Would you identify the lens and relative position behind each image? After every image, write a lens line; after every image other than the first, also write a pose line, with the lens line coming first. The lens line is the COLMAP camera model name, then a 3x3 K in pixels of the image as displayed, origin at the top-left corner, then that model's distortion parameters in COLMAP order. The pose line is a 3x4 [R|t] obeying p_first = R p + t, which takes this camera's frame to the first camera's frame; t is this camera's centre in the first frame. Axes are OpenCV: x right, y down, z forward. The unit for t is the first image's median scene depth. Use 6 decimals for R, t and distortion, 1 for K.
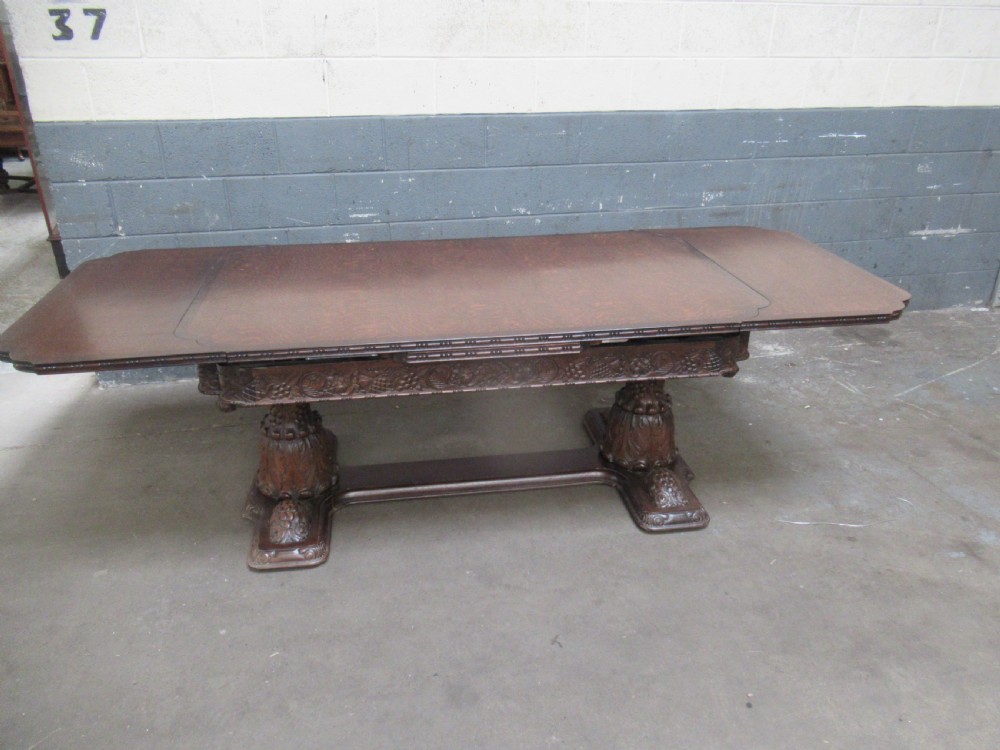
lens RADIAL K [[768.6, 0, 487.4], [0, 768.6, 372.6], [0, 0, 1]] dist [0.003053, 0.001724]
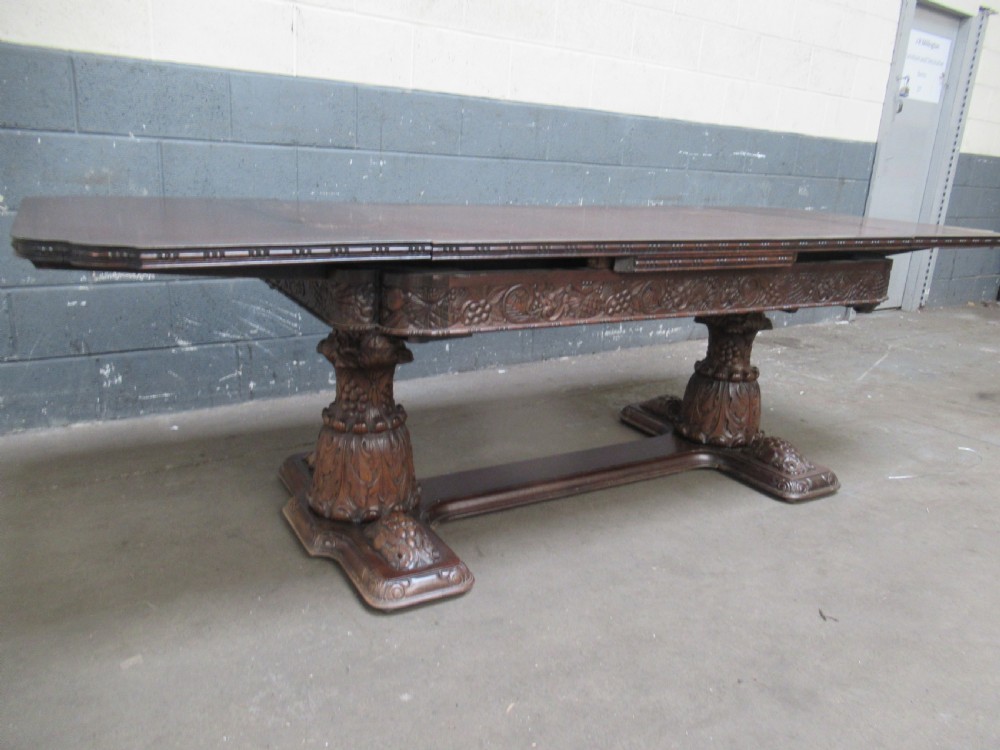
lens RADIAL K [[764.1, 0, 491.1], [0, 764.1, 372.7], [0, 0, 1]] dist [0.004133, 0.005971]
pose [[0.929632, -0.054942, 0.364371, -0.380034], [0.109925, 0.985148, -0.131909, 0.125982], [-0.351712, 0.162681, 0.921864, 0.266684]]
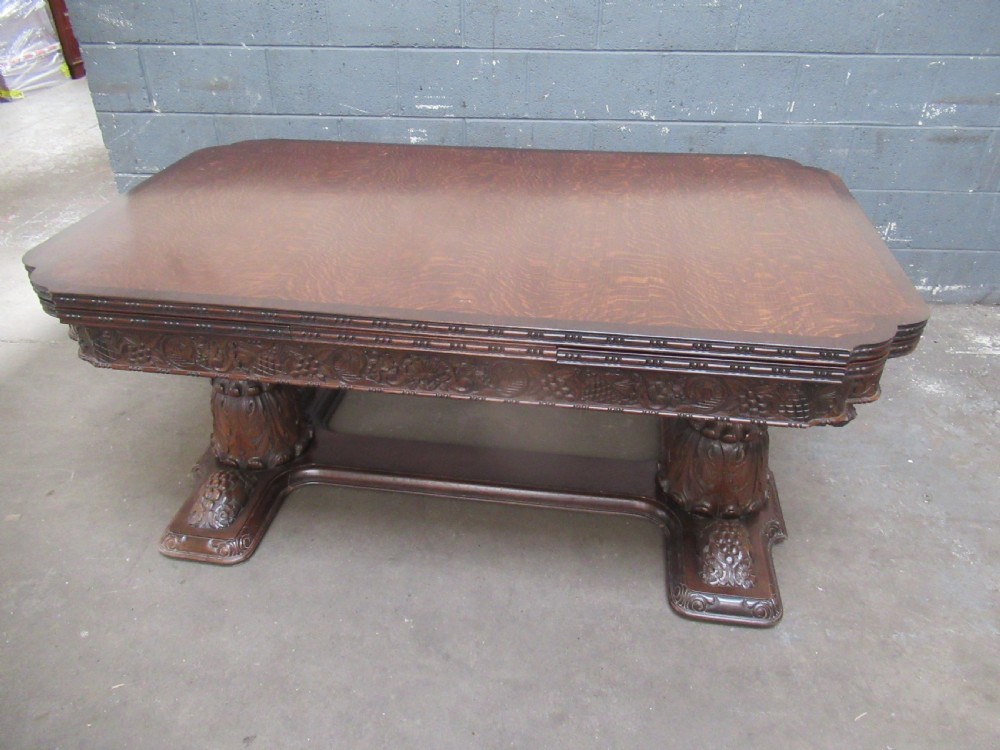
lens RADIAL K [[760.1, 0, 492.0], [0, 760.1, 371.6], [0, 0, 1]] dist [0.000843, 0.002570]
pose [[0.953779, 0.156236, -0.256703, 0.170810], [-0.119938, 0.981150, 0.151521, -0.078613], [0.275537, -0.113729, 0.954539, 0.301778]]
